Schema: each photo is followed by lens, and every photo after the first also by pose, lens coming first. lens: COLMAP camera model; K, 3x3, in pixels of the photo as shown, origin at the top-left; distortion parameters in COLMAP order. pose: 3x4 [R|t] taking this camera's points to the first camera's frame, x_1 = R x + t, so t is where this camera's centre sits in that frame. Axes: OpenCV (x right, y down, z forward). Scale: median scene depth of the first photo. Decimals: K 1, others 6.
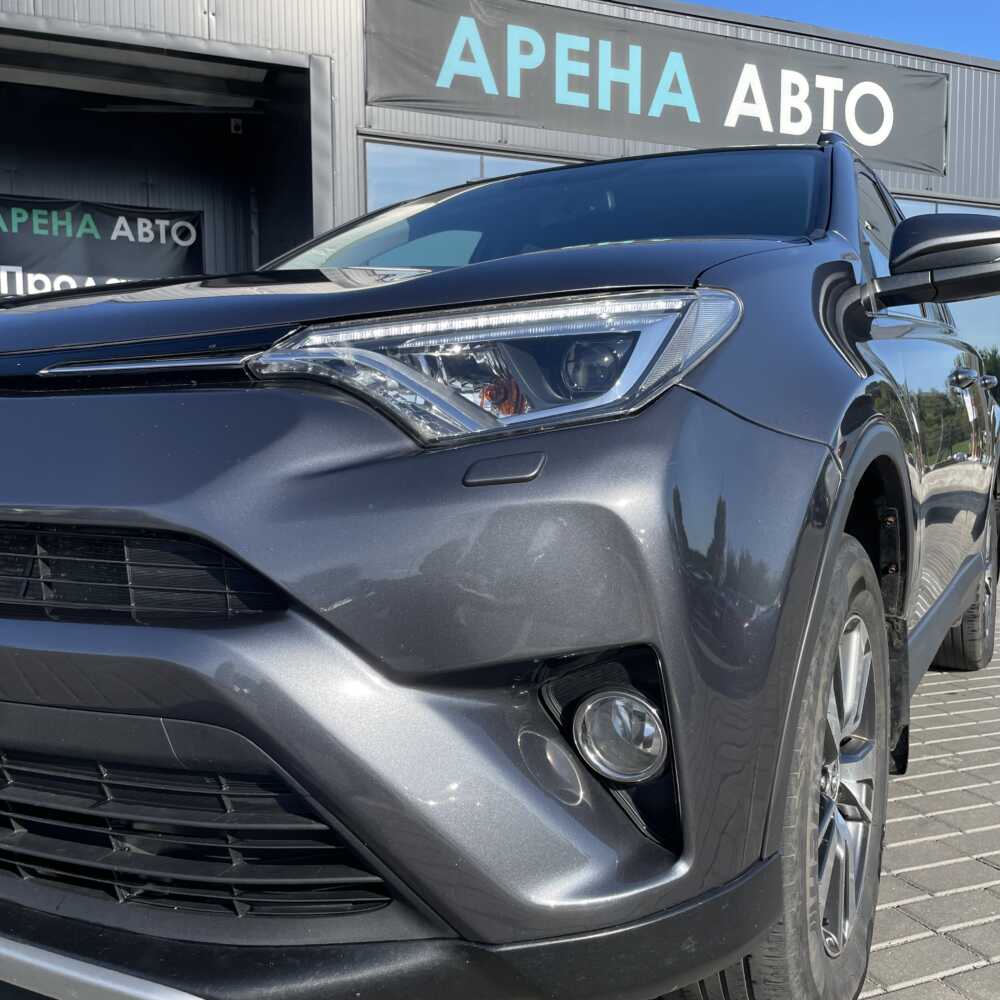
lens RADIAL K [[1011.2, 0, 500.0], [0, 1011.2, 500.0], [0, 0, 1]] dist [0.091836, -0.142281]
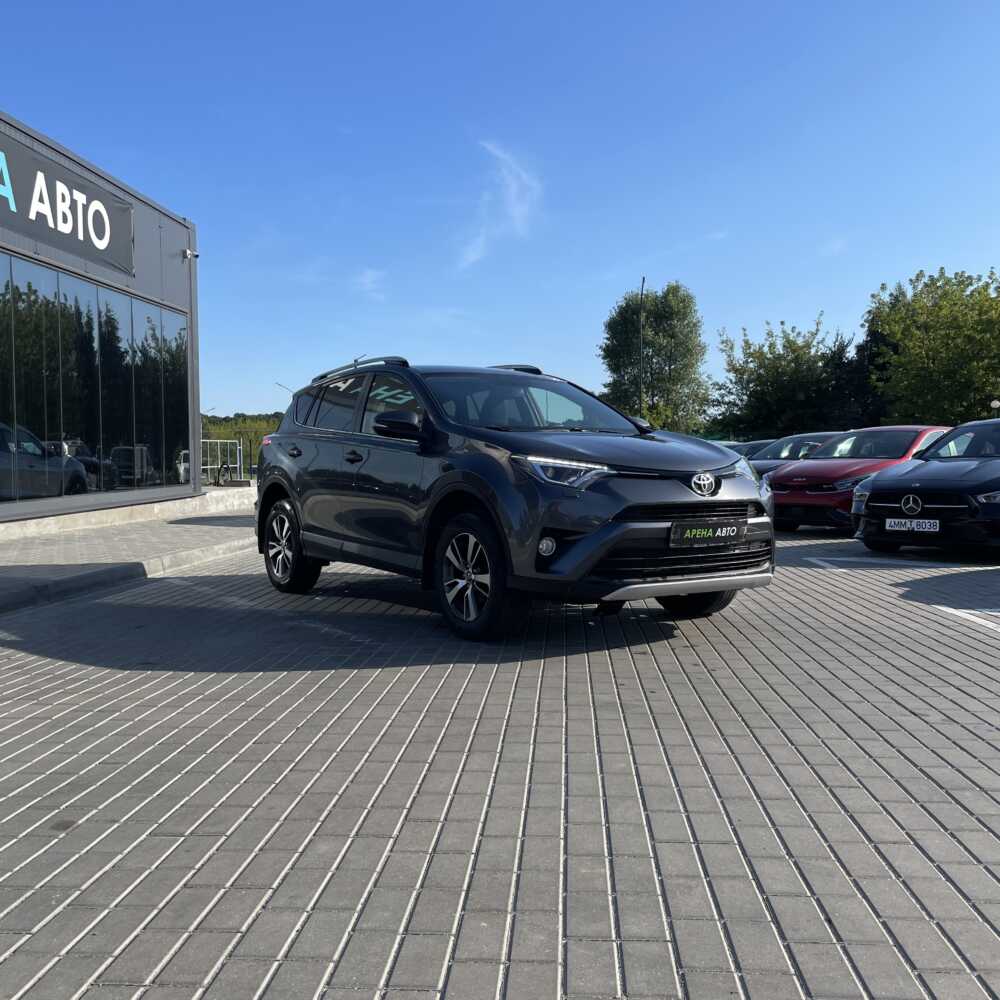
lens RADIAL K [[1022.7, 0, 500.0], [0, 1022.7, 500.0], [0, 0, 1]] dist [0.081993, -0.119743]
pose [[0.444211, -0.043480, 0.894866, -0.677331], [0.061481, 0.997946, 0.017970, -0.019328], [-0.893810, 0.047035, 0.445972, -0.036862]]
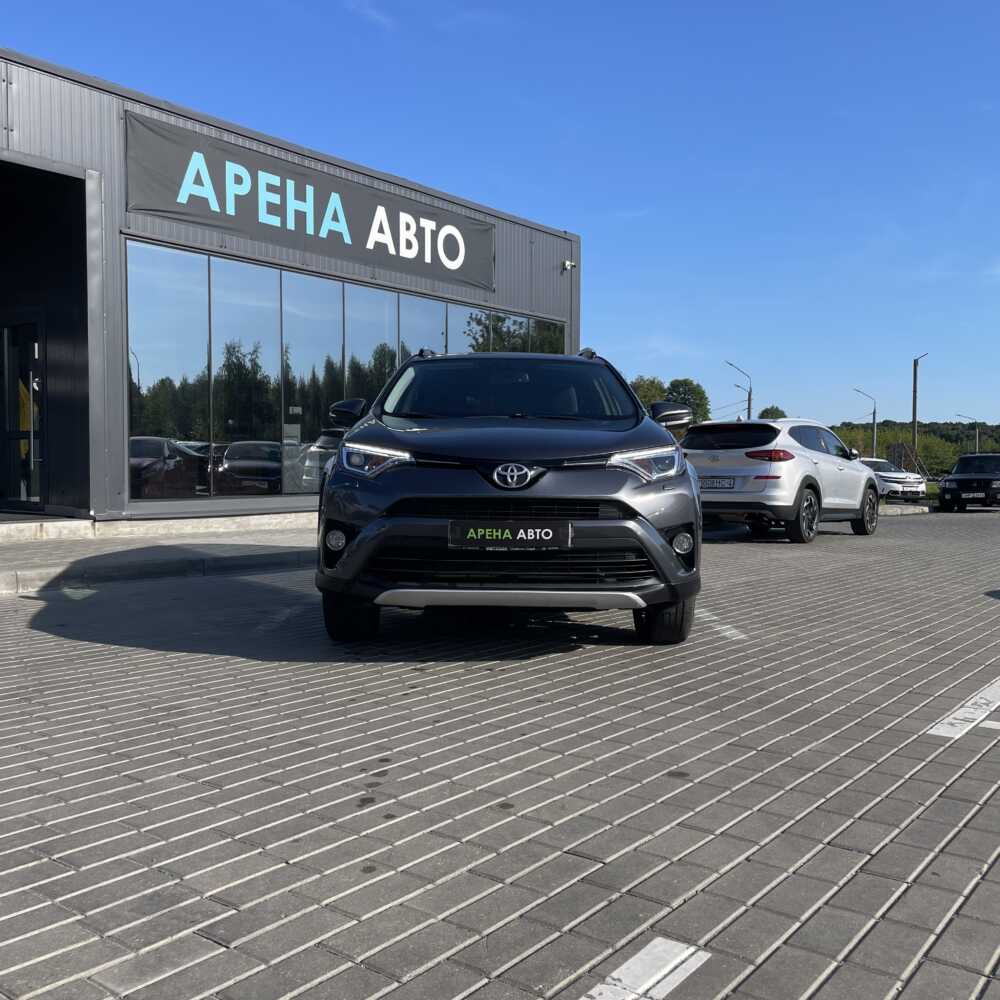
lens RADIAL K [[1011.2, 0, 500.0], [0, 1011.2, 500.0], [0, 0, 1]] dist [0.091836, -0.142281]
pose [[0.867965, -0.015494, 0.496383, -0.330920], [0.028694, 0.999408, -0.018978, 0.010859], [-0.495795, 0.030715, 0.867896, -0.299592]]
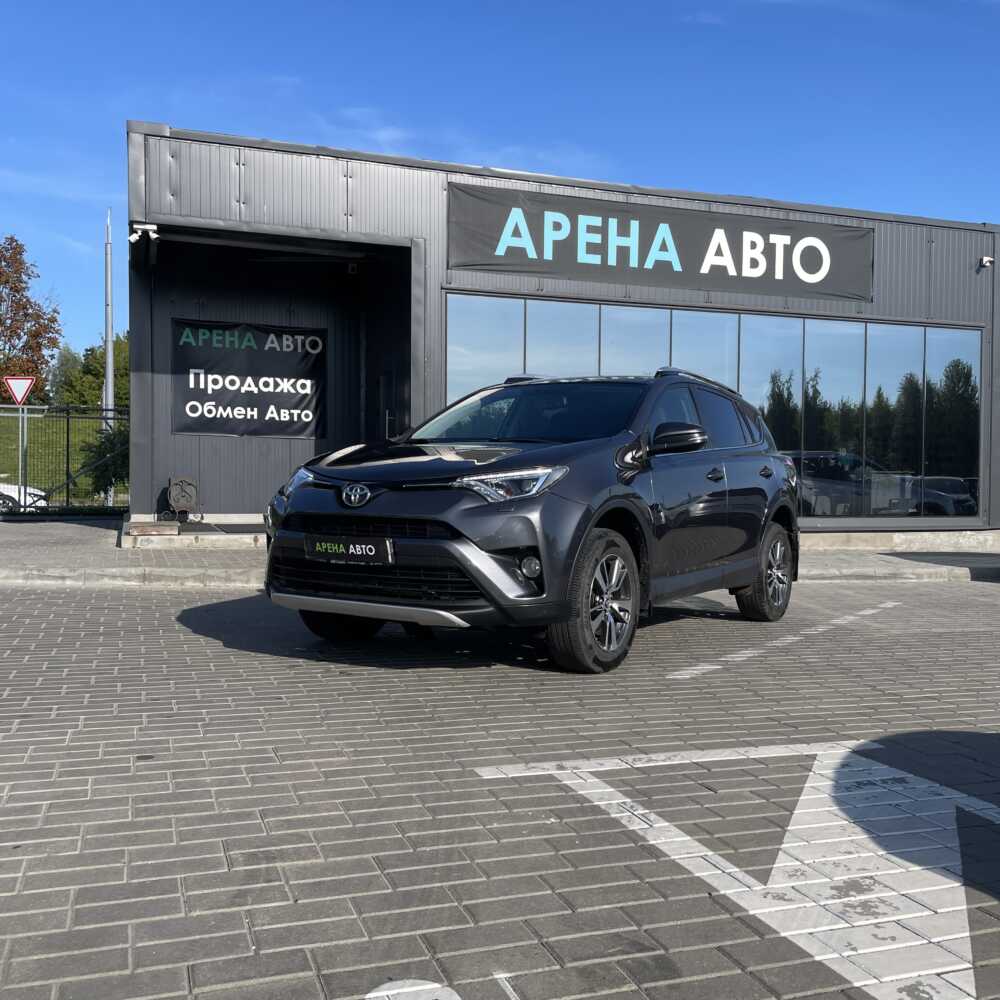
lens RADIAL K [[1004.6, 0, 487.8], [0, 1004.6, 503.7], [0, 0, 1]] dist [0.100814, -0.146152]
pose [[0.997848, 0.014082, -0.064047, 0.023726], [-0.016946, 0.998870, -0.044396, 0.016916], [0.063350, 0.045386, 0.996959, -0.401892]]
